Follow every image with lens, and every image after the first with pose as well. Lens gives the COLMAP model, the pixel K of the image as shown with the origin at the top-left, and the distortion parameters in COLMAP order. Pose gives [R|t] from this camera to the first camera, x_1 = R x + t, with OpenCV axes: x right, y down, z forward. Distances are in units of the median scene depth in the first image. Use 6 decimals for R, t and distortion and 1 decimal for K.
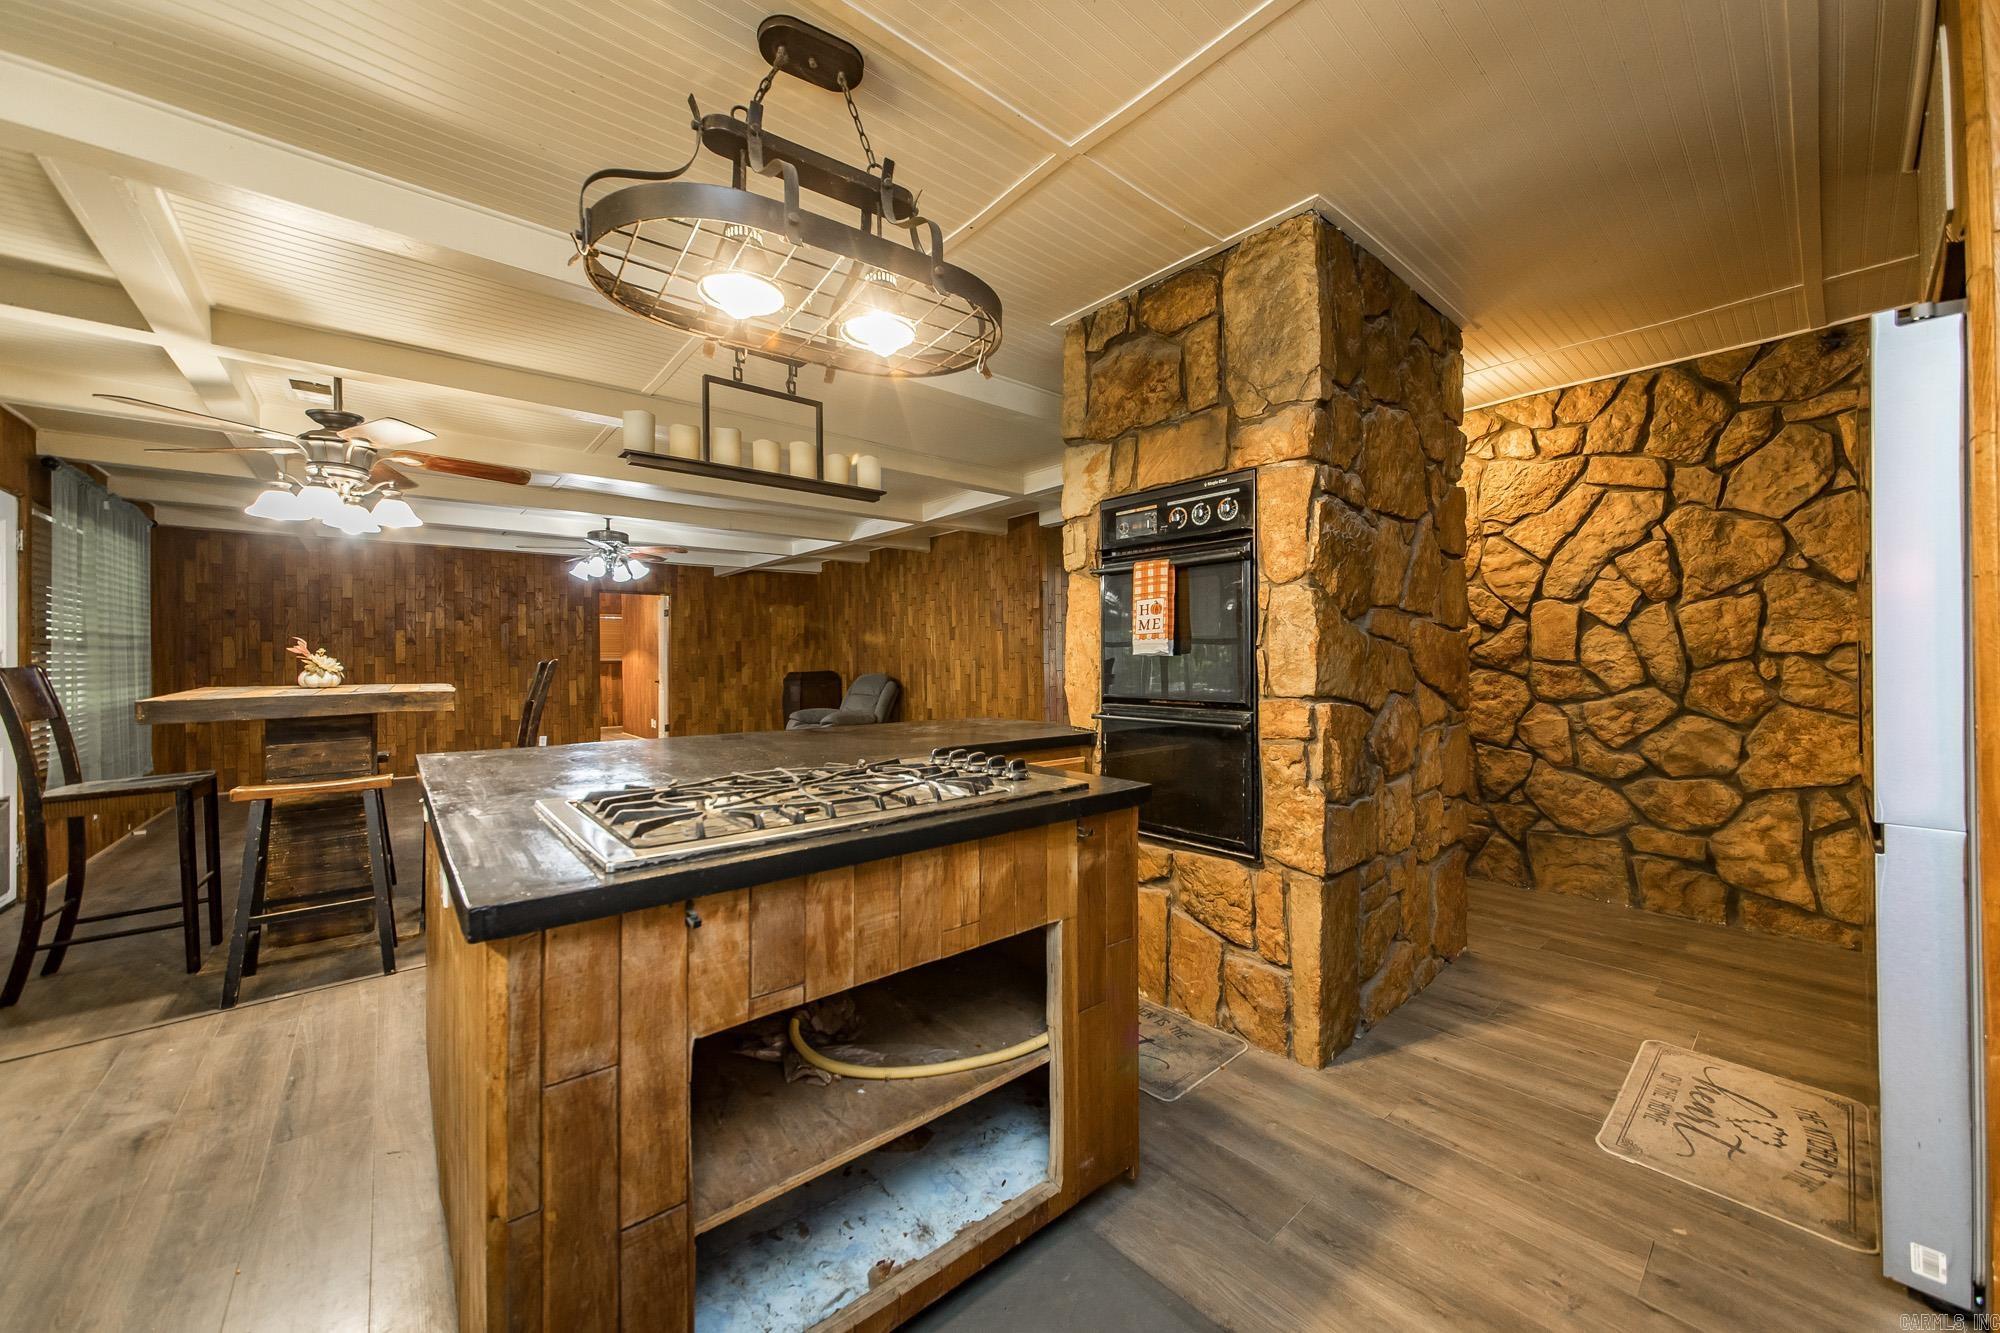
lens RADIAL K [[719.2, 0, 1013.8], [0, 719.2, 656.1], [0, 0, 1]] dist [-0.009562, -0.000075]
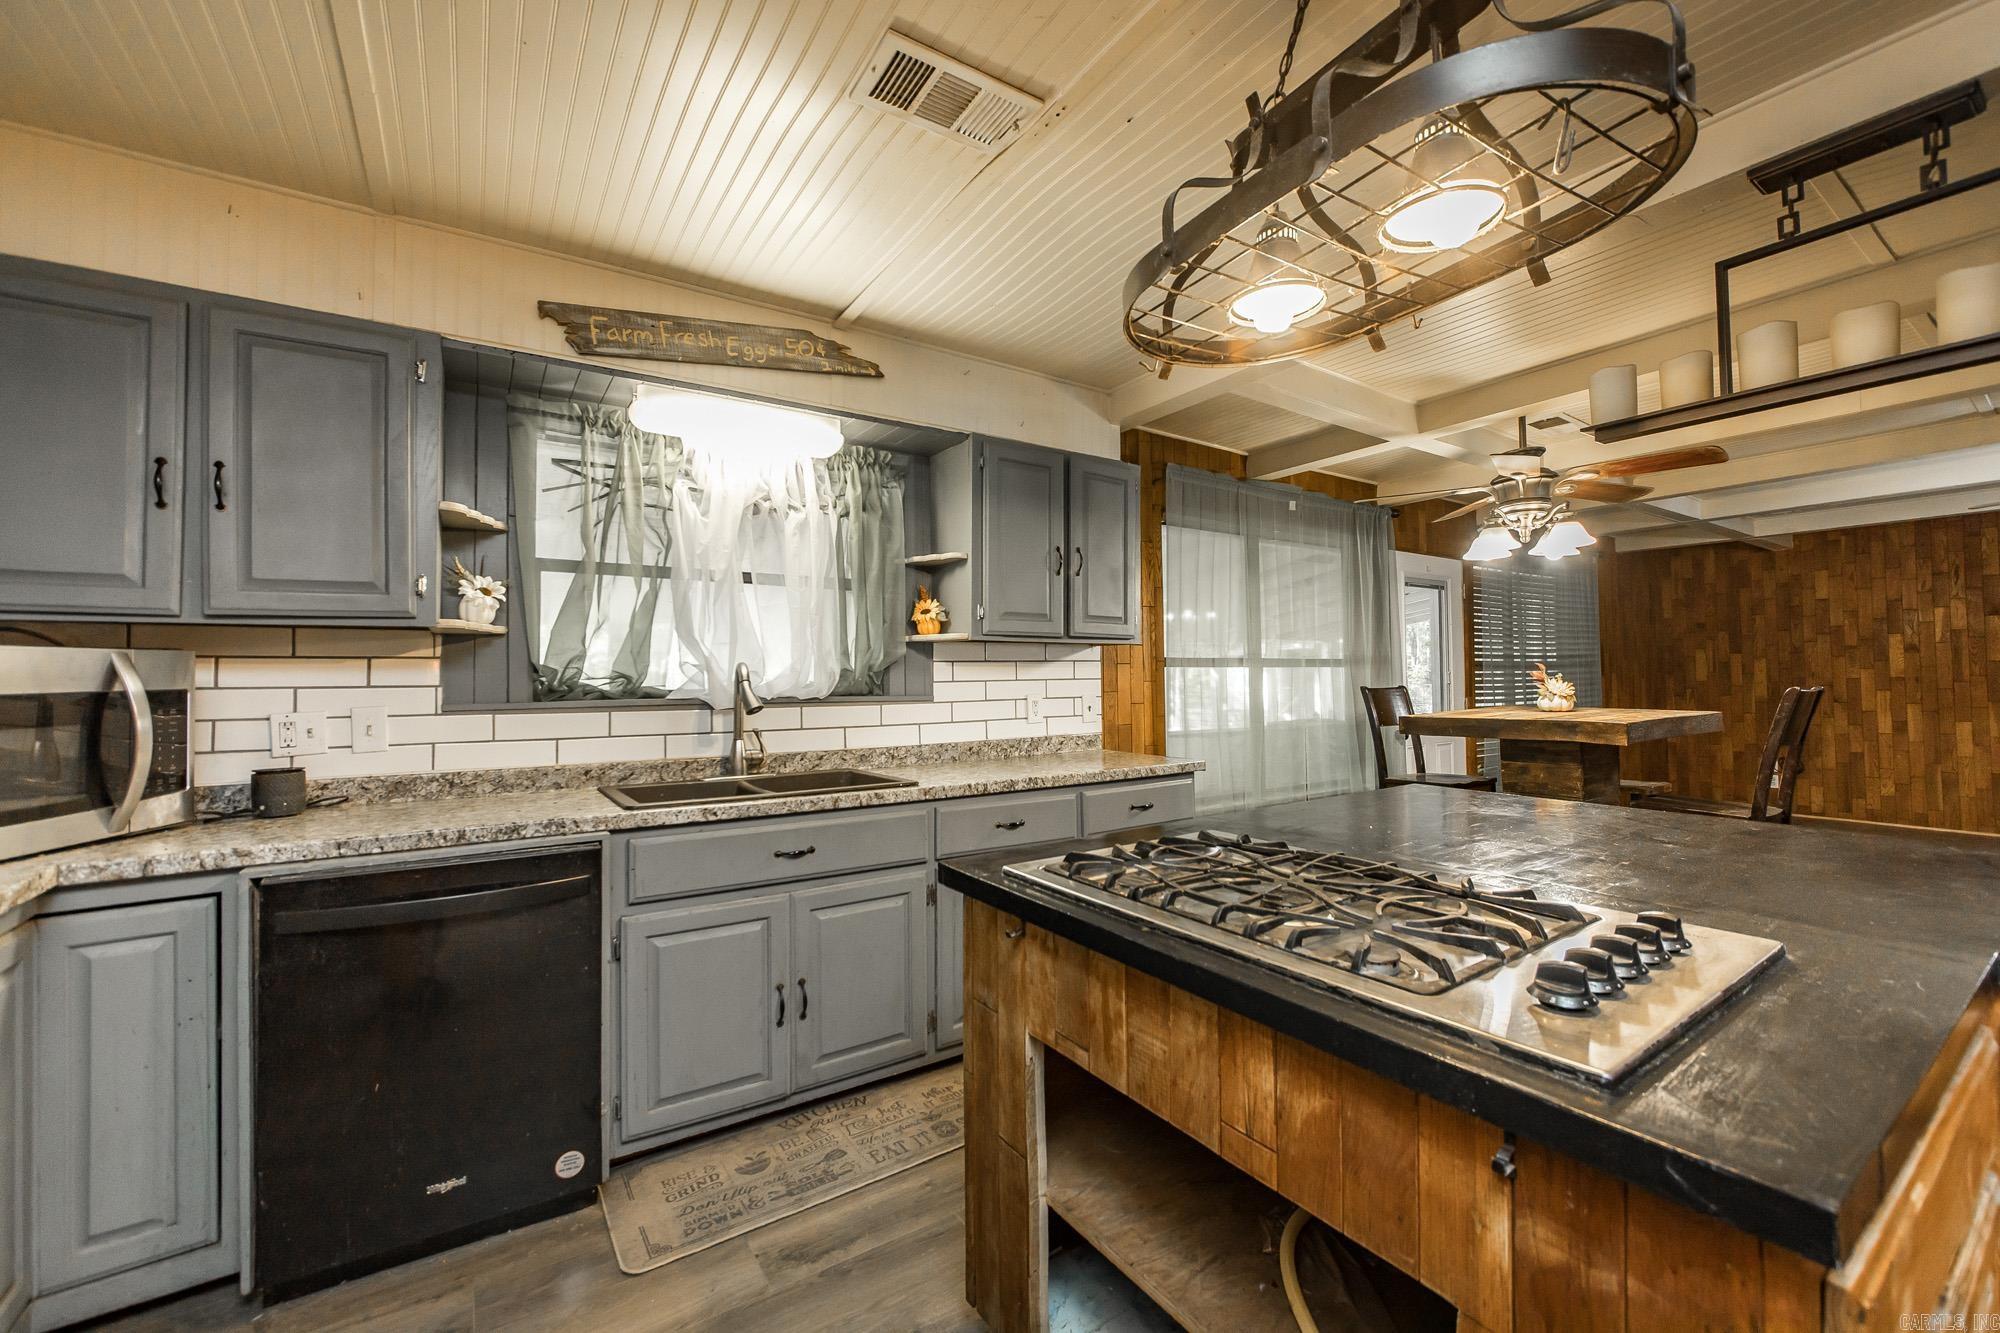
lens RADIAL K [[807.0, 0, 1011.4], [0, 807.0, 663.3], [0, 0, 1]] dist [0.000455, 0.000607]
pose [[-0.113642, -0.006375, -0.993501, 0.135652], [0.014635, 0.999860, -0.008089, -0.012915], [0.993414, -0.015459, -0.113533, 0.164568]]
